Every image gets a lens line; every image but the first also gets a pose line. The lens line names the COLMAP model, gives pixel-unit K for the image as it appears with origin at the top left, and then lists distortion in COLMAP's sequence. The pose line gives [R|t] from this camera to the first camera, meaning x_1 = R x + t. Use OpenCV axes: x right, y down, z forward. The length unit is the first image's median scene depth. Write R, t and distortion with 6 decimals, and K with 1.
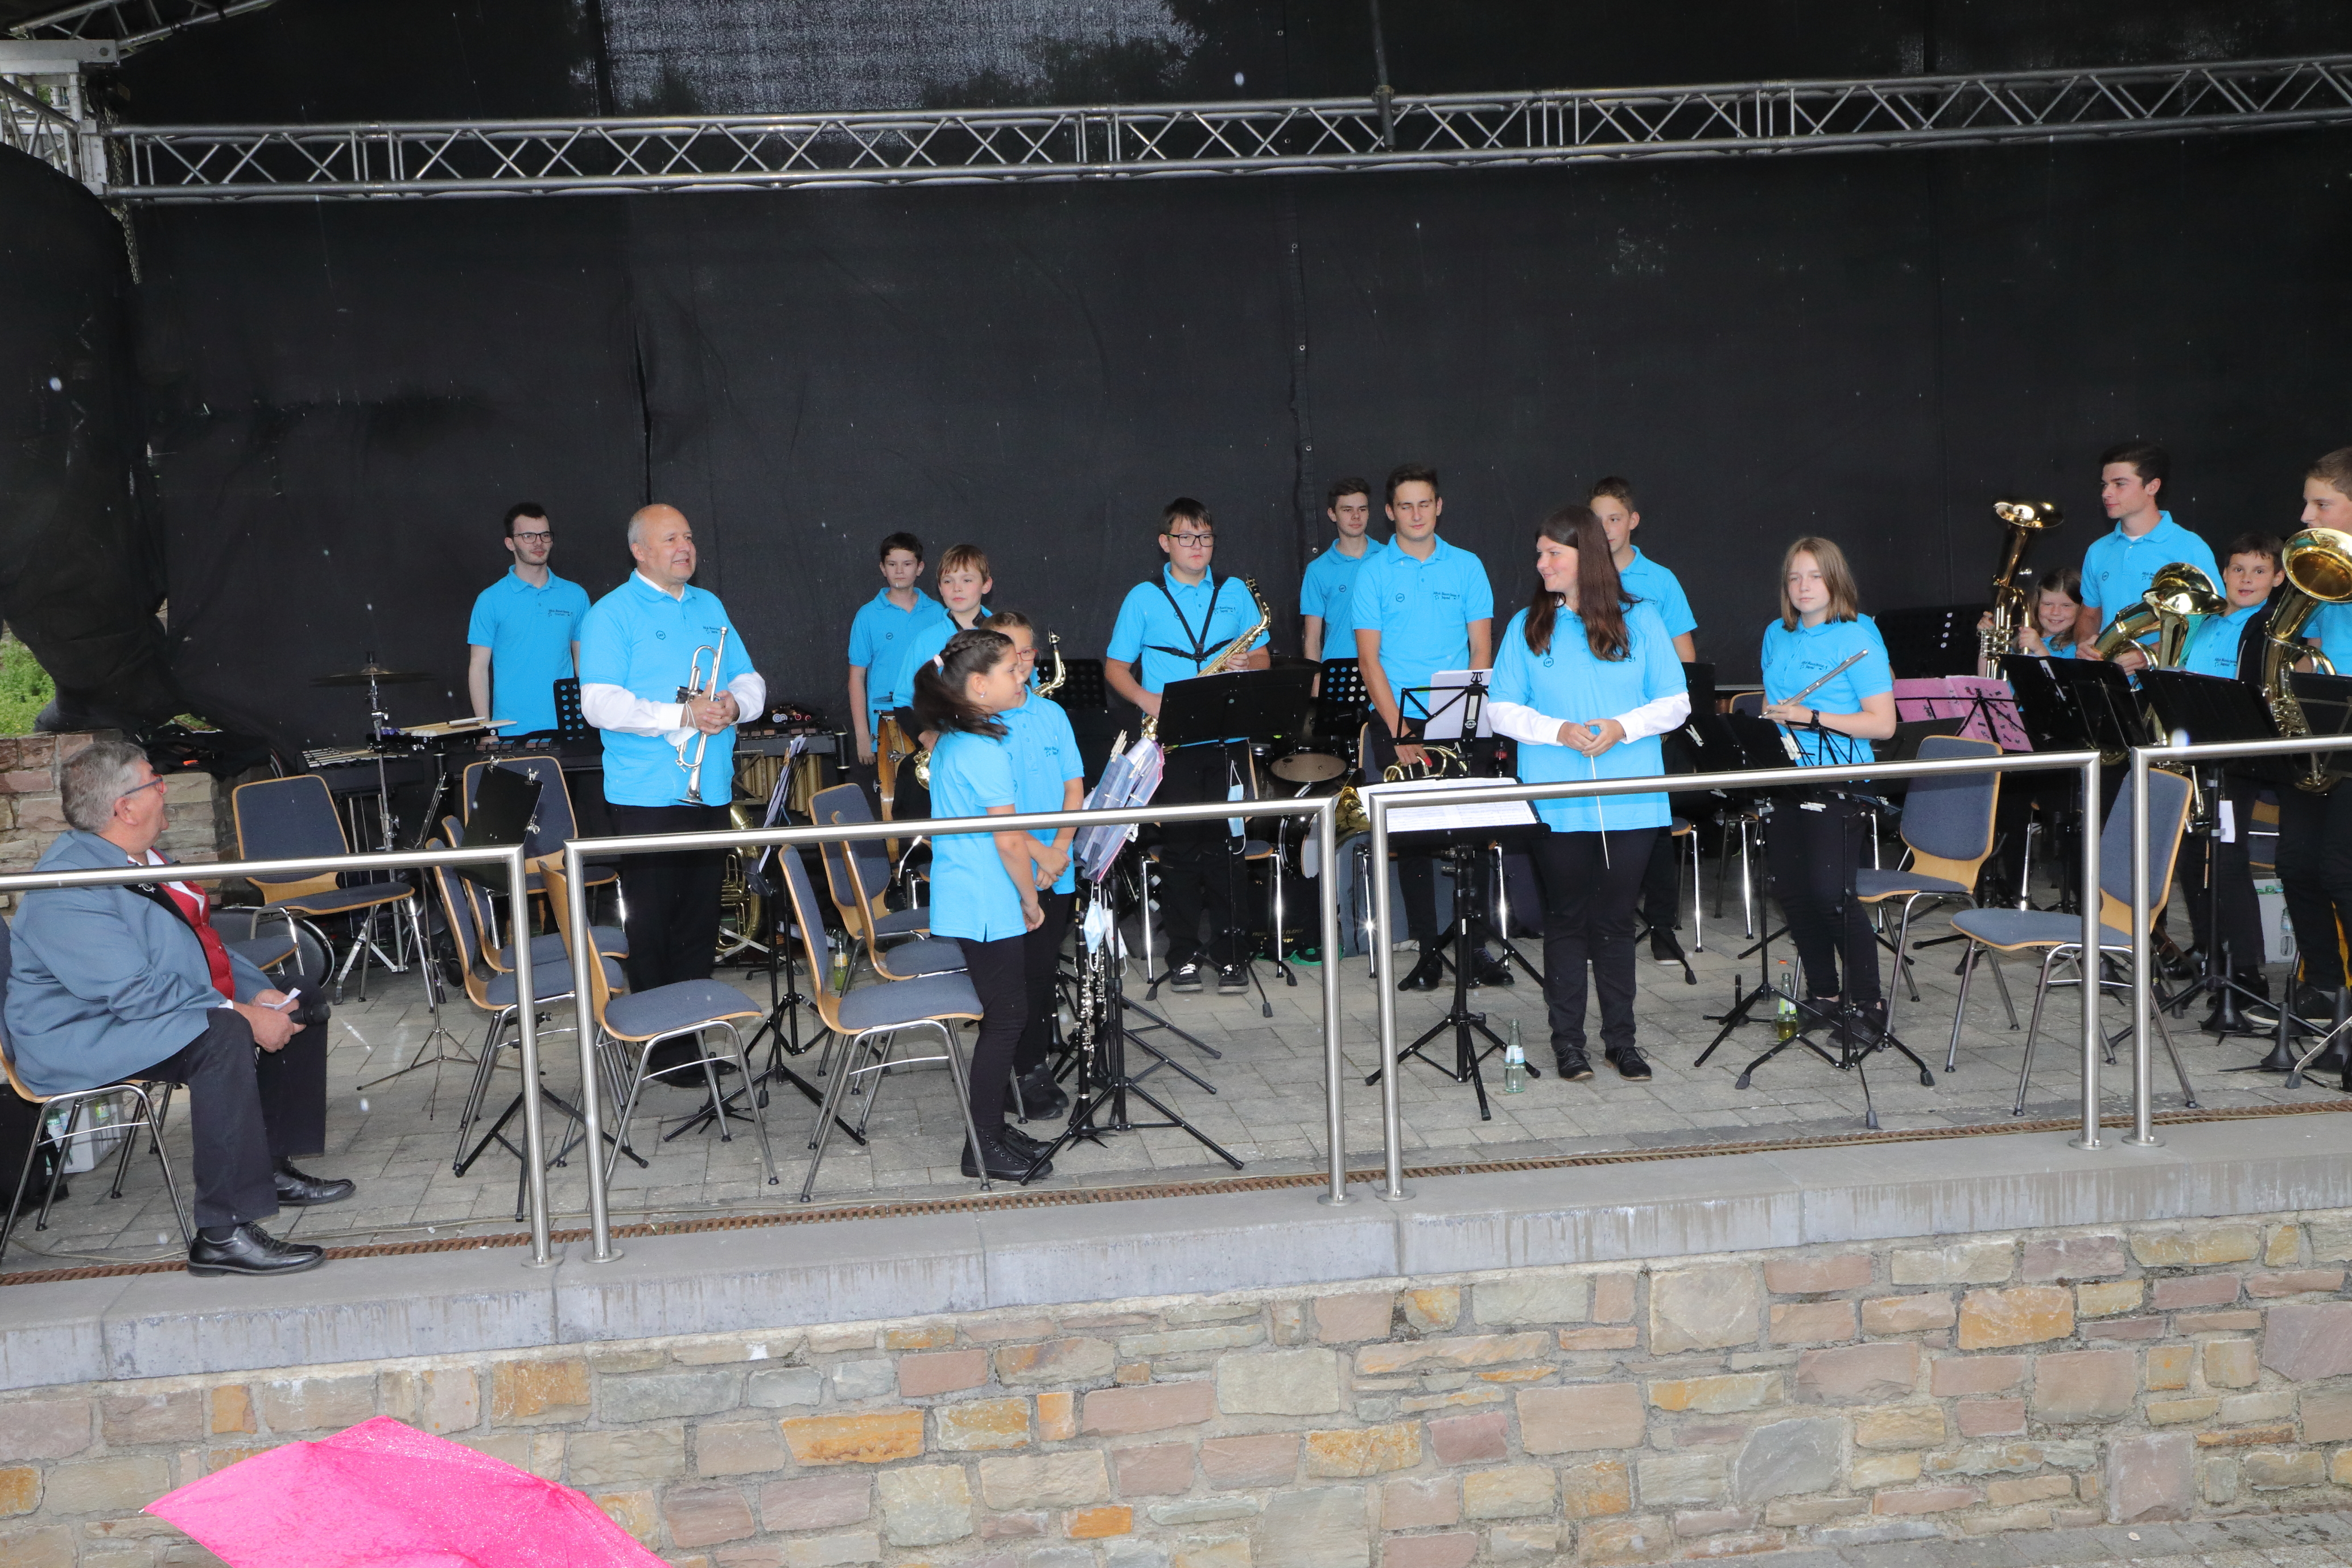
lens RADIAL K [[2445.1, 0, 1068.9], [0, 2445.1, 800.0], [0, 0, 1]] dist [0.053378, 0.038841]
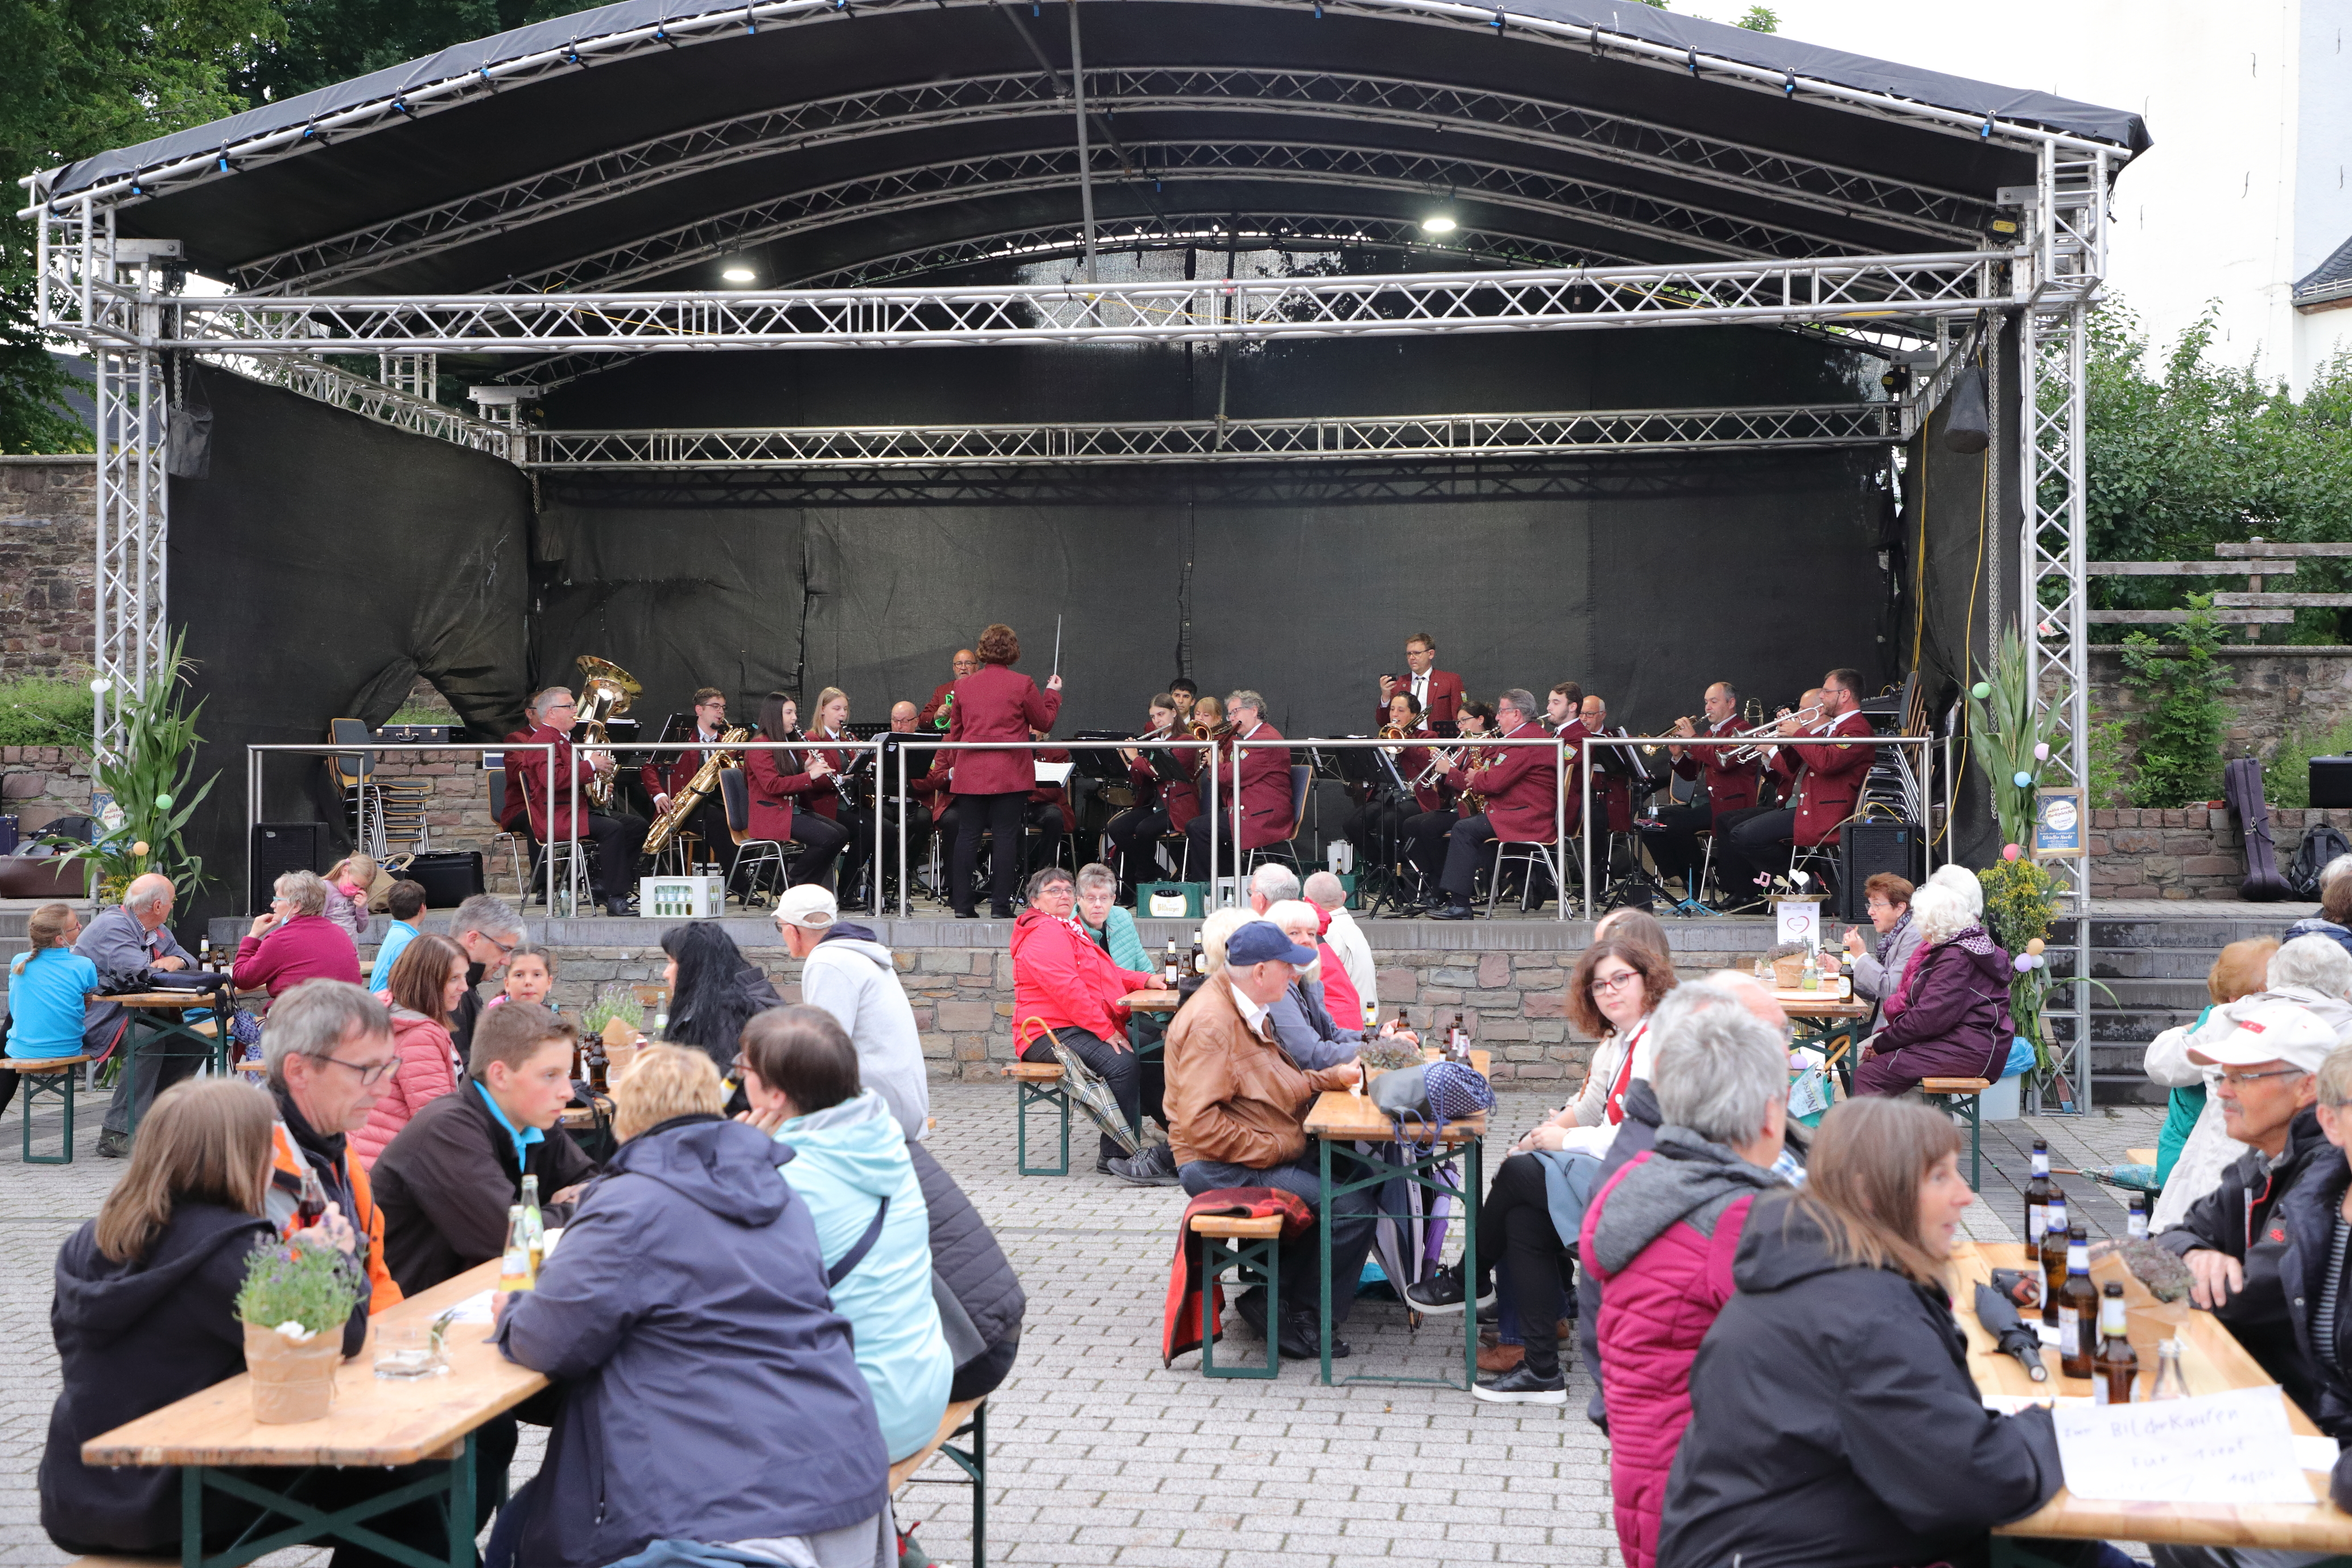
lens RADIAL K [[2973.0, 0, 1176.0], [0, 2973.0, 784.0], [0, 0, 1]] dist [0.173480, 0.068854]
pose [[0.963385, 0.044423, -0.264417, 1.116726], [-0.074885, 0.991514, -0.106261, 0.315384], [0.257453, 0.122171, 0.958537, -1.631258]]
